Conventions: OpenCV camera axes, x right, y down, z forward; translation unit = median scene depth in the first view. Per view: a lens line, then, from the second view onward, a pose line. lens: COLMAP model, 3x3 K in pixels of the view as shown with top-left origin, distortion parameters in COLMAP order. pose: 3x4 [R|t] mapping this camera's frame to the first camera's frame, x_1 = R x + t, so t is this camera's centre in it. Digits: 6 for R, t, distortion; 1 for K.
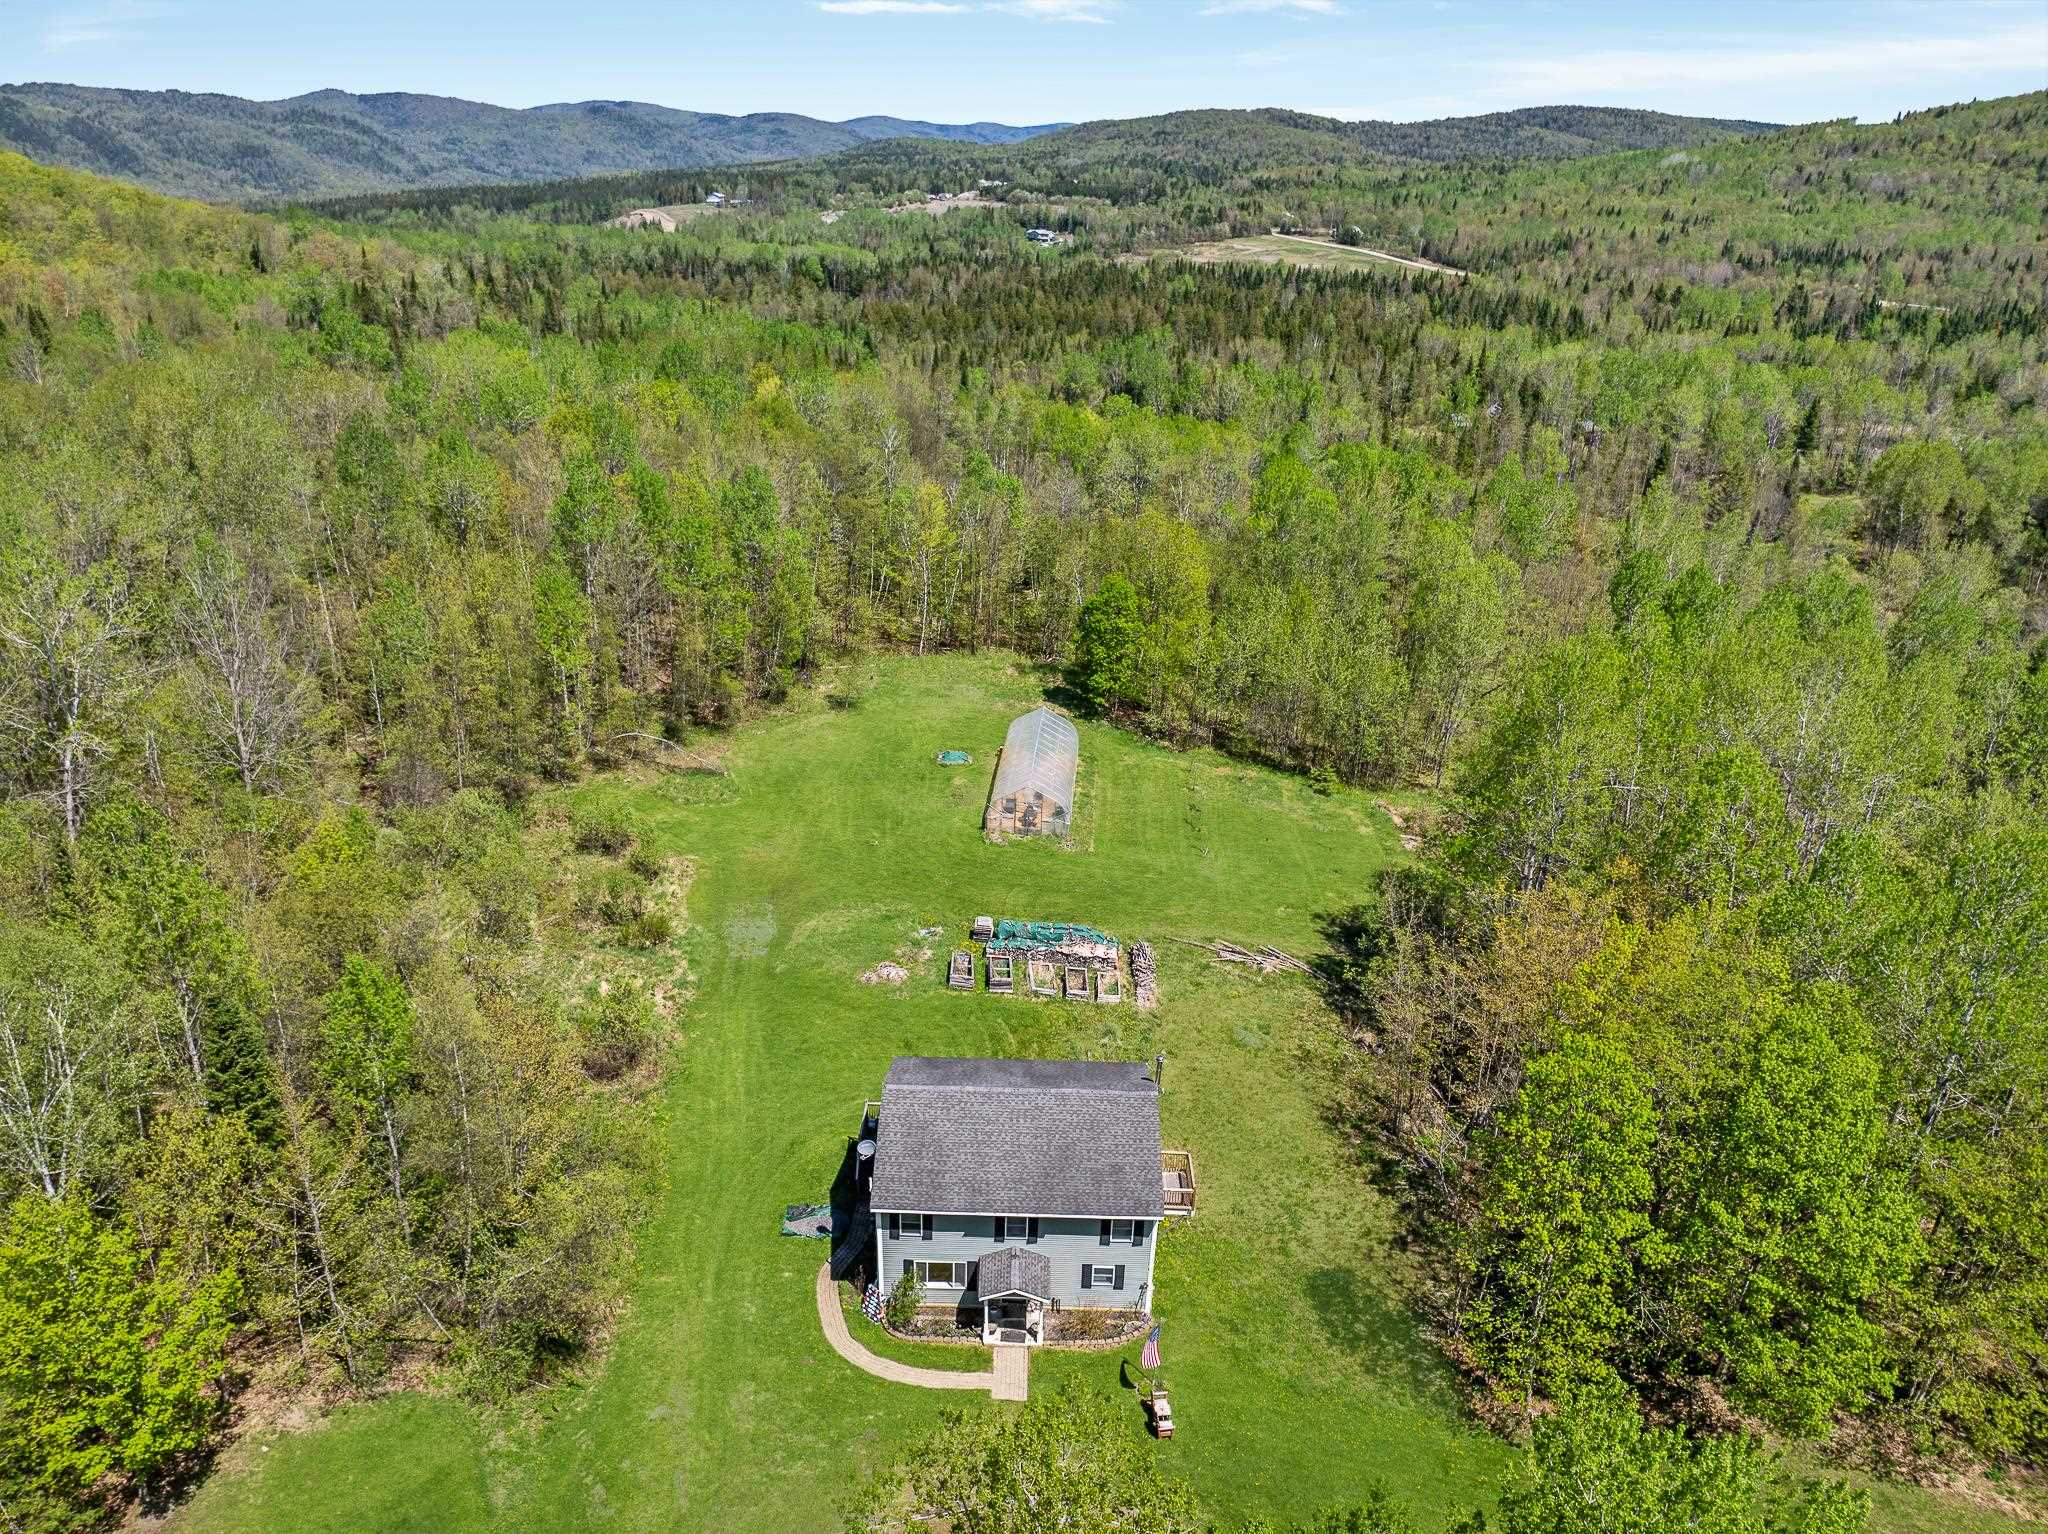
lens RADIAL K [[1448.0, 0, 1040.1], [0, 1448.0, 759.5], [0, 0, 1]] dist [-0.051524, 0.024185]
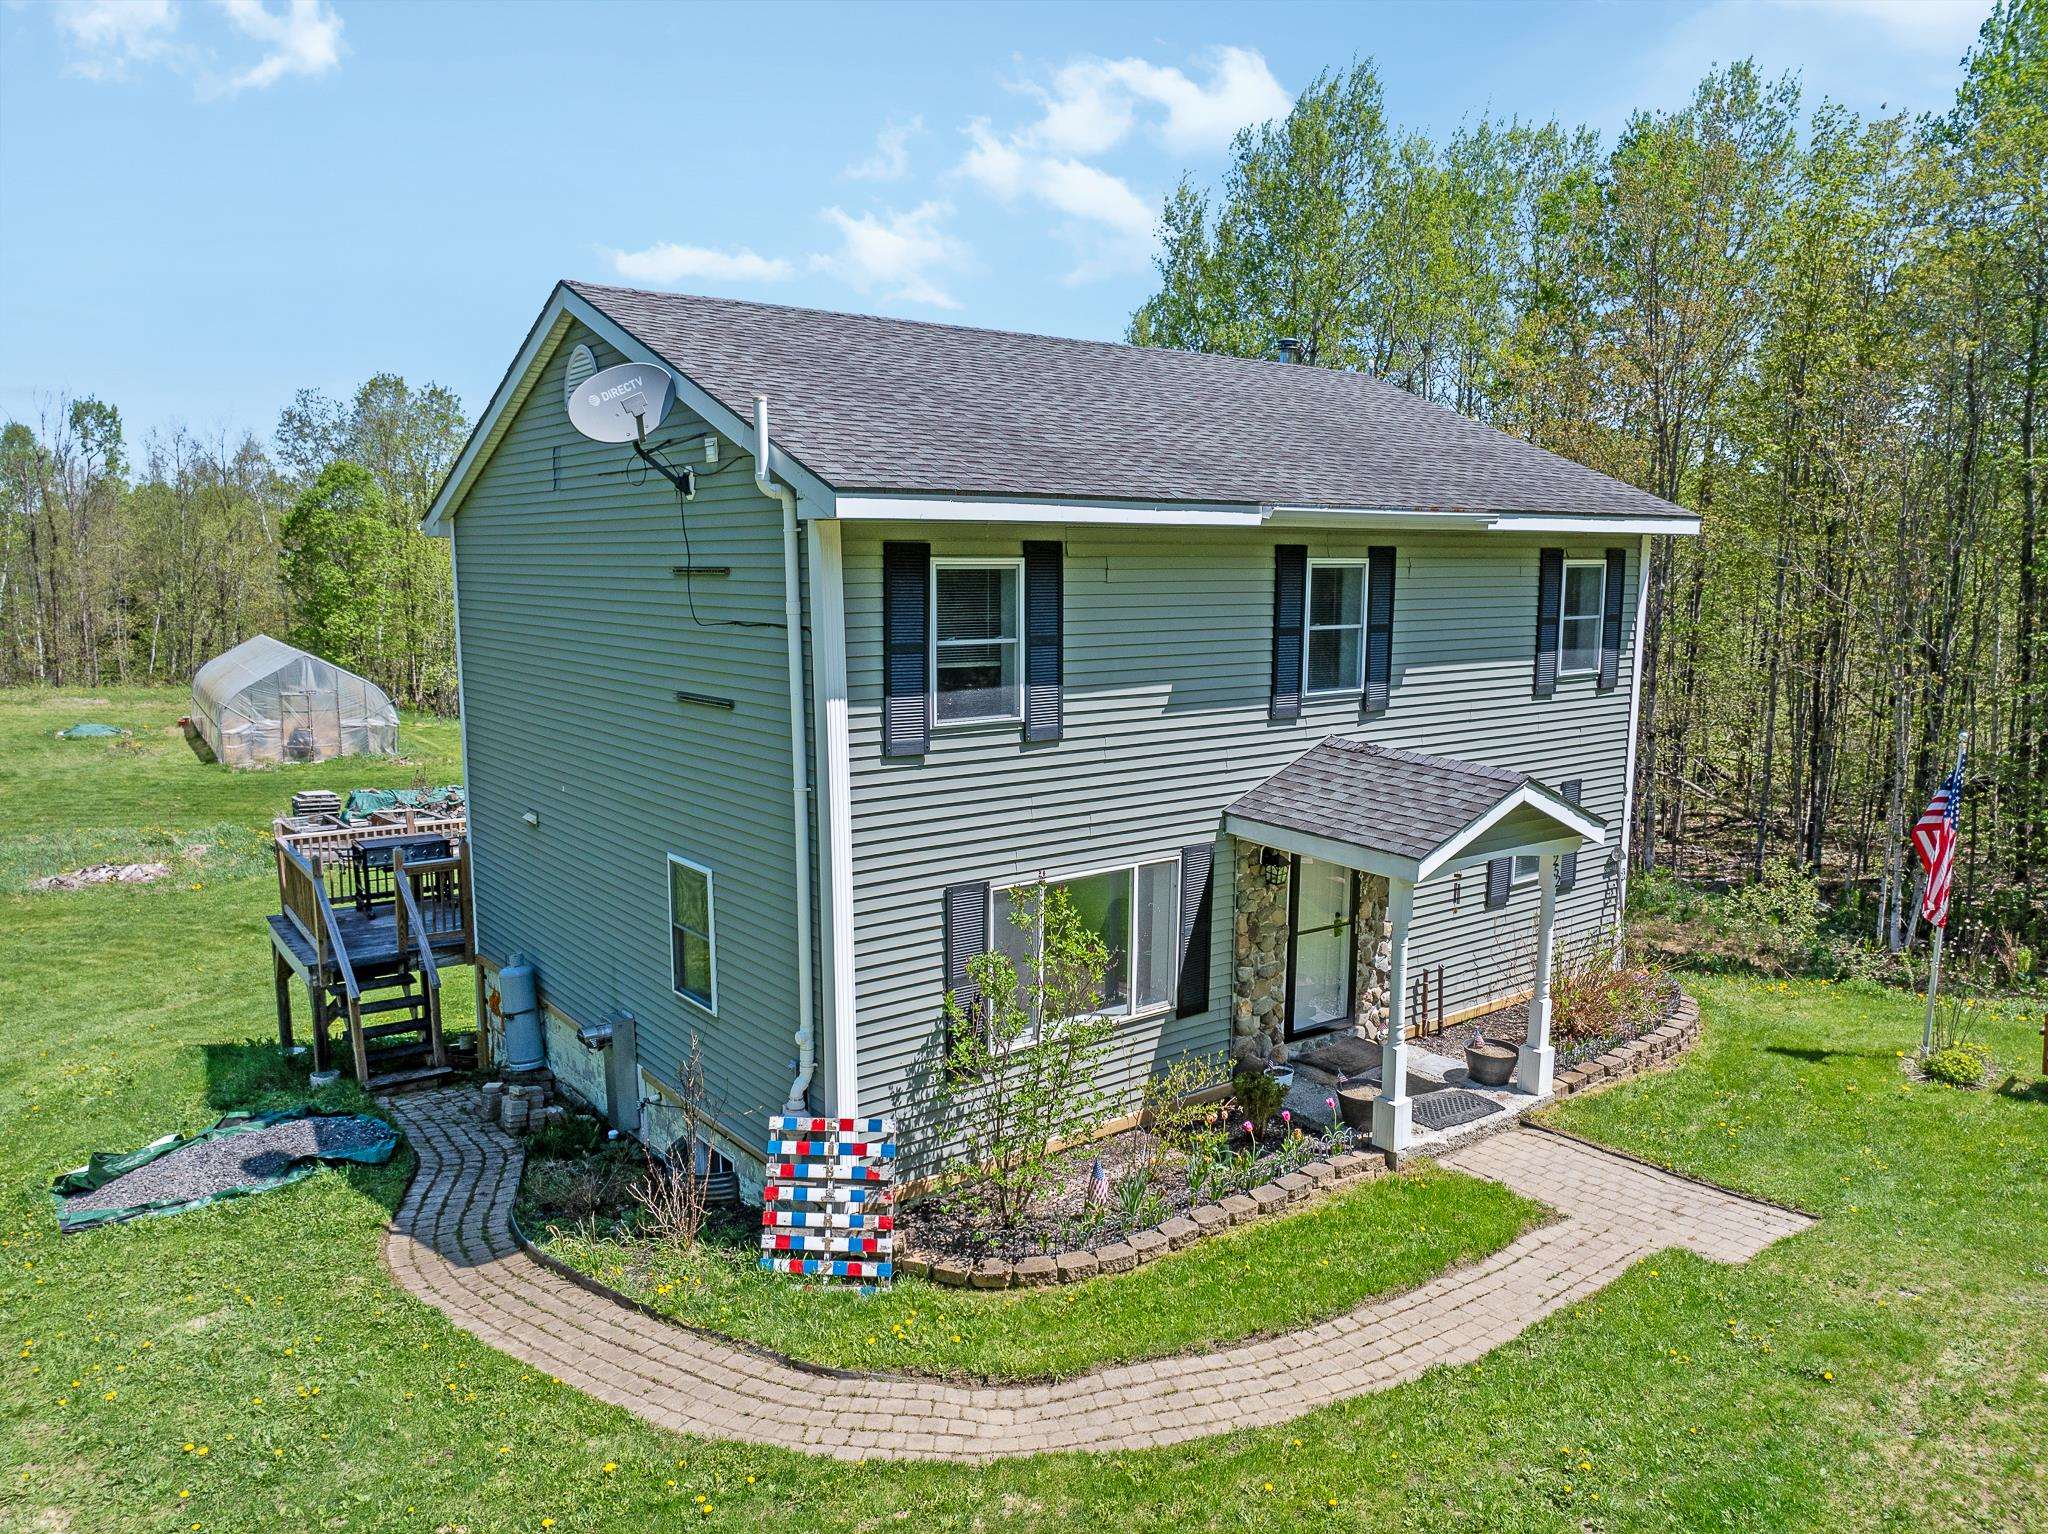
lens RADIAL K [[1448.0, 0, 1019.7], [0, 1448.0, 765.0], [0, 0, 1]] dist [-0.051524, 0.024185]
pose [[0.793891, -0.118656, 0.596371, -0.129121], [0.266184, 0.949625, -0.165405, 0.234150], [-0.546703, 0.290058, 0.785482, 0.533228]]
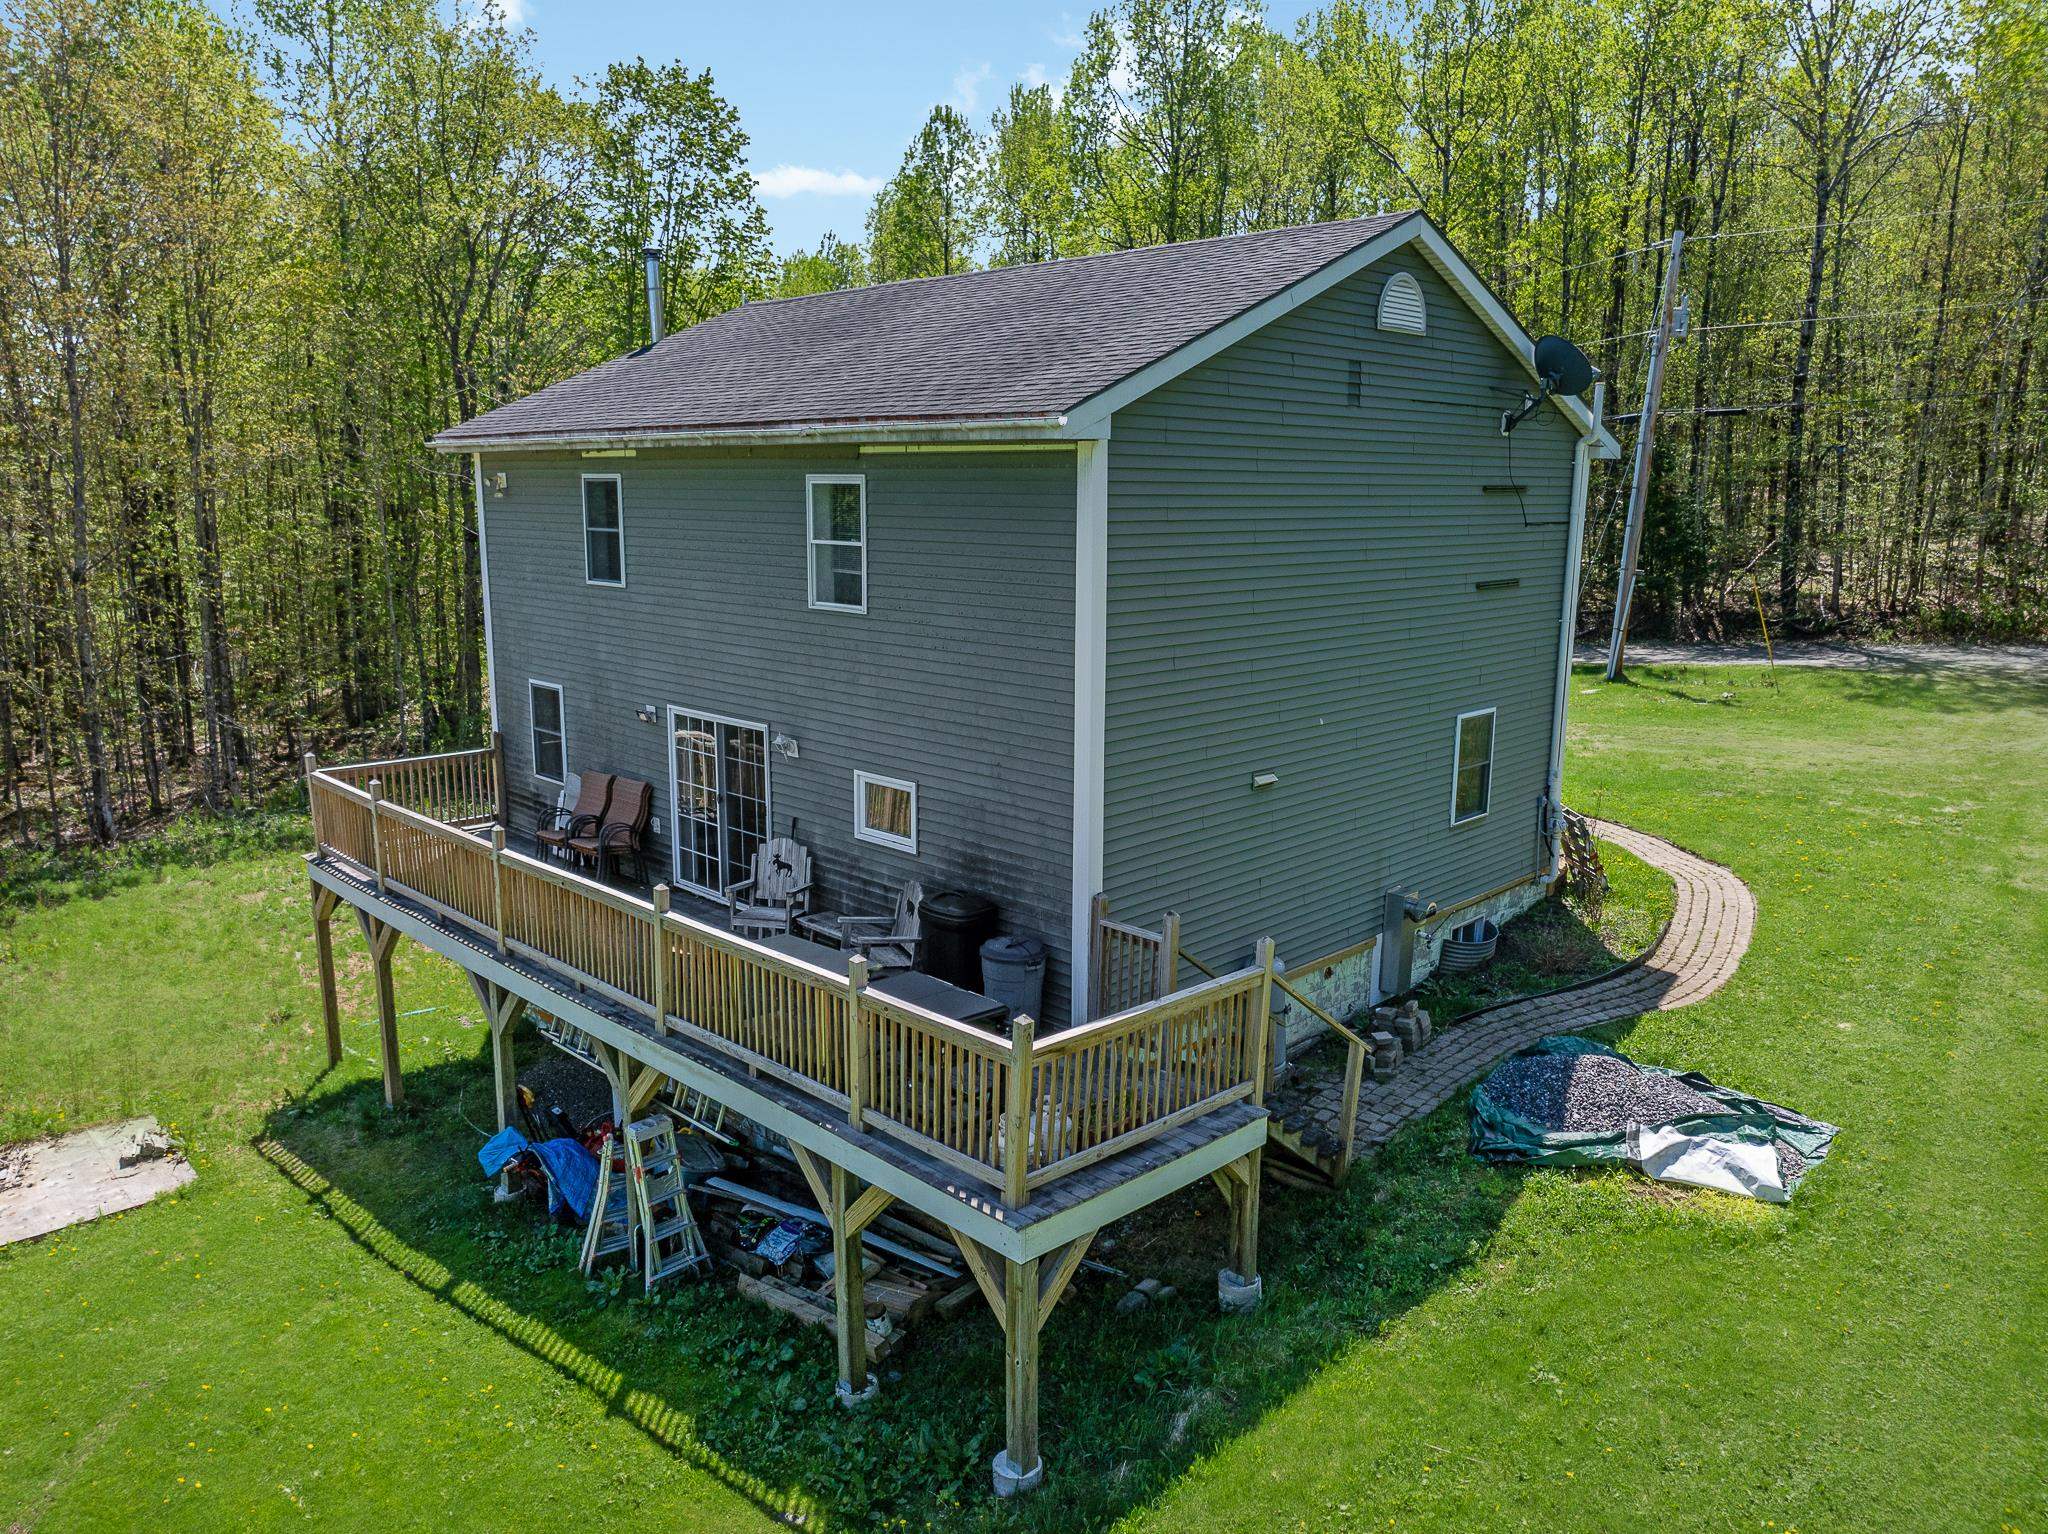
lens RADIAL K [[1448.0, 0, 1031.7], [0, 1448.0, 763.7], [0, 0, 1]] dist [-0.051524, 0.024185]
pose [[-0.709115, -0.167522, 0.684903, -0.158765], [0.255079, 0.844624, 0.470686, 0.115930], [-0.657336, 0.508475, -0.556204, 0.808328]]
